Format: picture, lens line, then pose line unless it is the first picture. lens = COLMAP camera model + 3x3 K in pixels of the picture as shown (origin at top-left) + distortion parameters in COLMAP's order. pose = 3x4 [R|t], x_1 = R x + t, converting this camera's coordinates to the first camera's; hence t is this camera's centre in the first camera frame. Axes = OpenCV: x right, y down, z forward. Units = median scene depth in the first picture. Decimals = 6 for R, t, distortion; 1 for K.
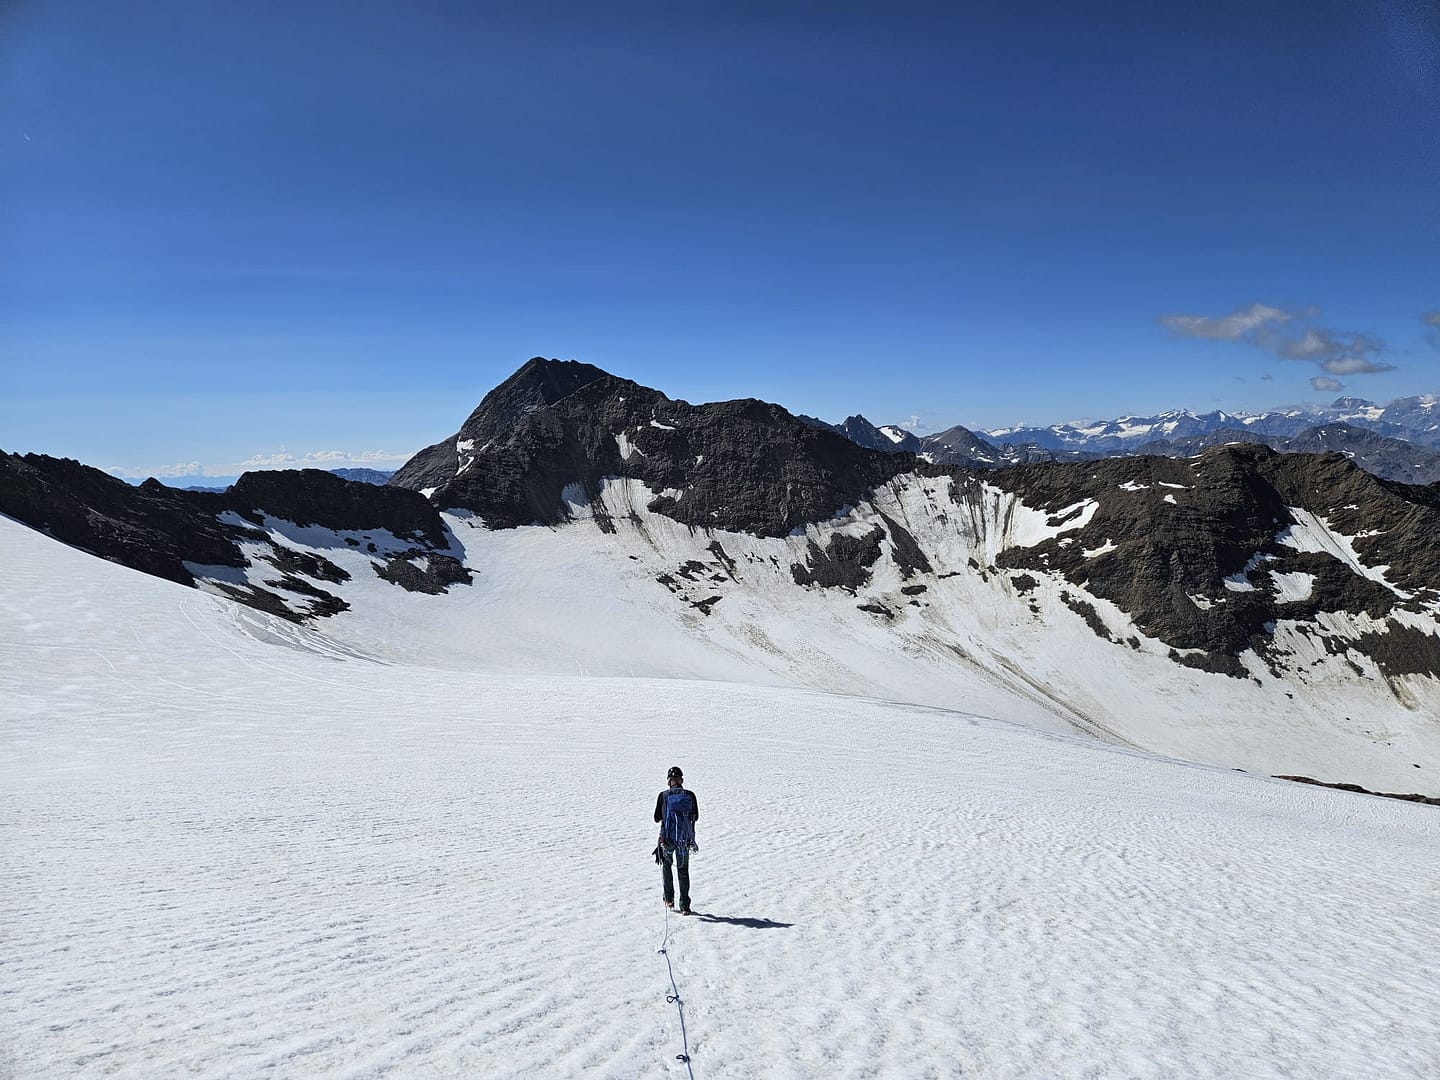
lens RADIAL K [[959.9, 0, 720.0], [0, 959.9, 540.0], [0, 0, 1]] dist [0.105324, -0.105424]
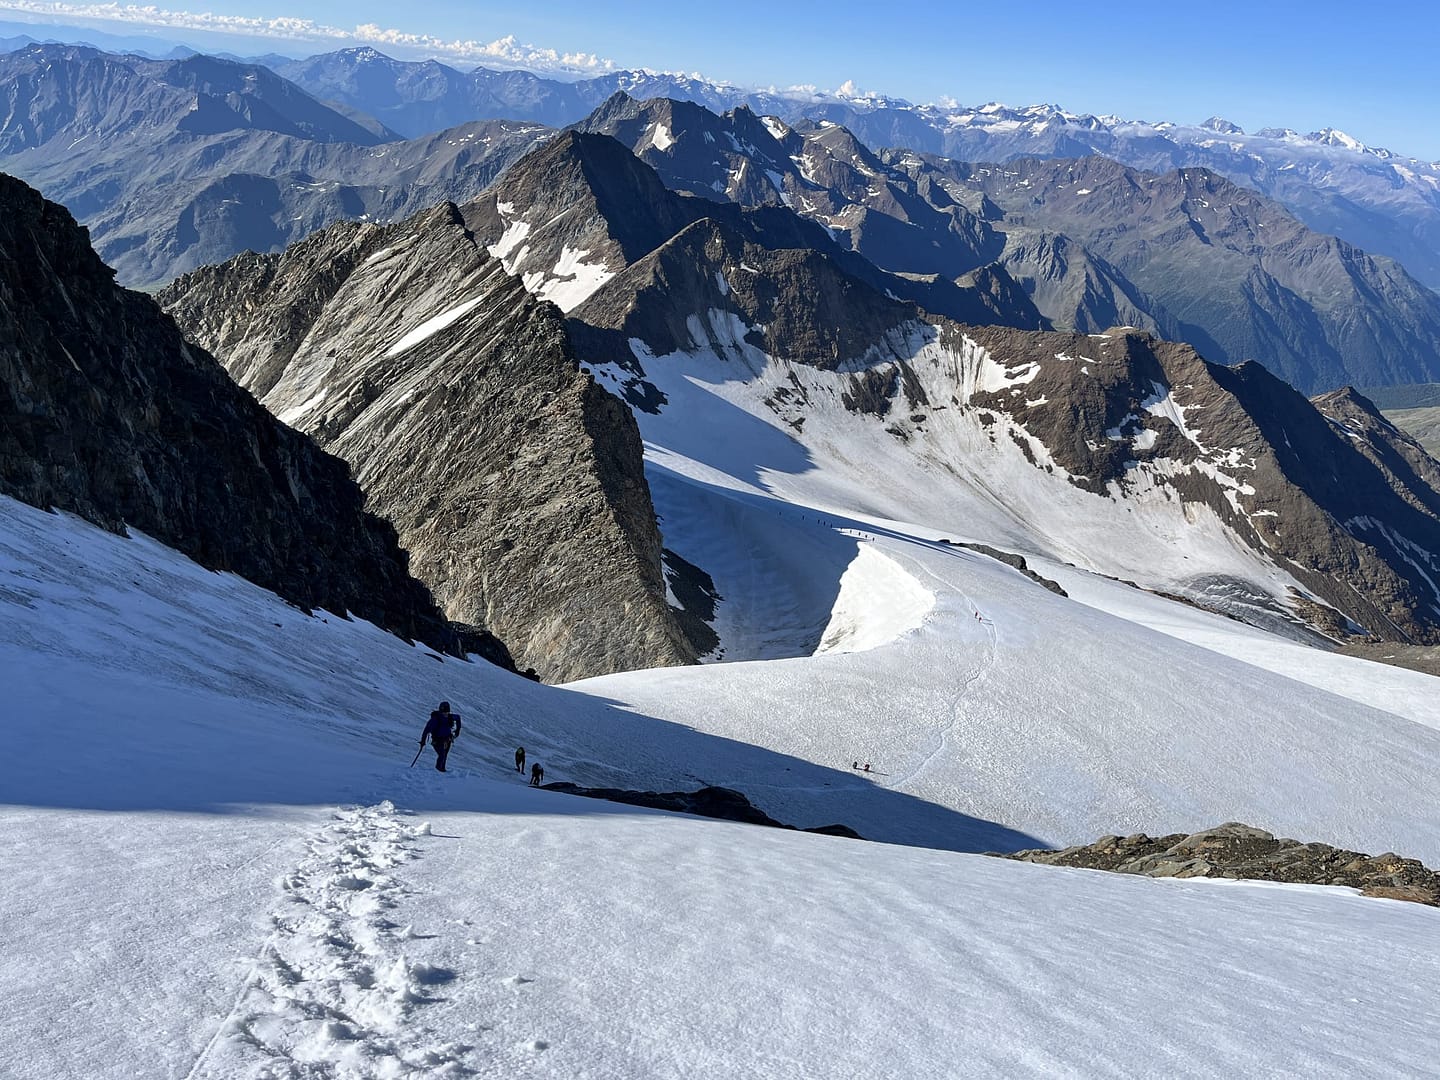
lens RADIAL K [[1101.0, 0, 720.0], [0, 1101.0, 540.0], [0, 0, 1]] dist [0.084291, -0.118853]
pose [[0.975063, 0.065877, 0.211926, -0.441166], [-0.126323, 0.949887, 0.285933, -0.216338], [-0.182469, -0.305573, 0.934521, -0.585995]]
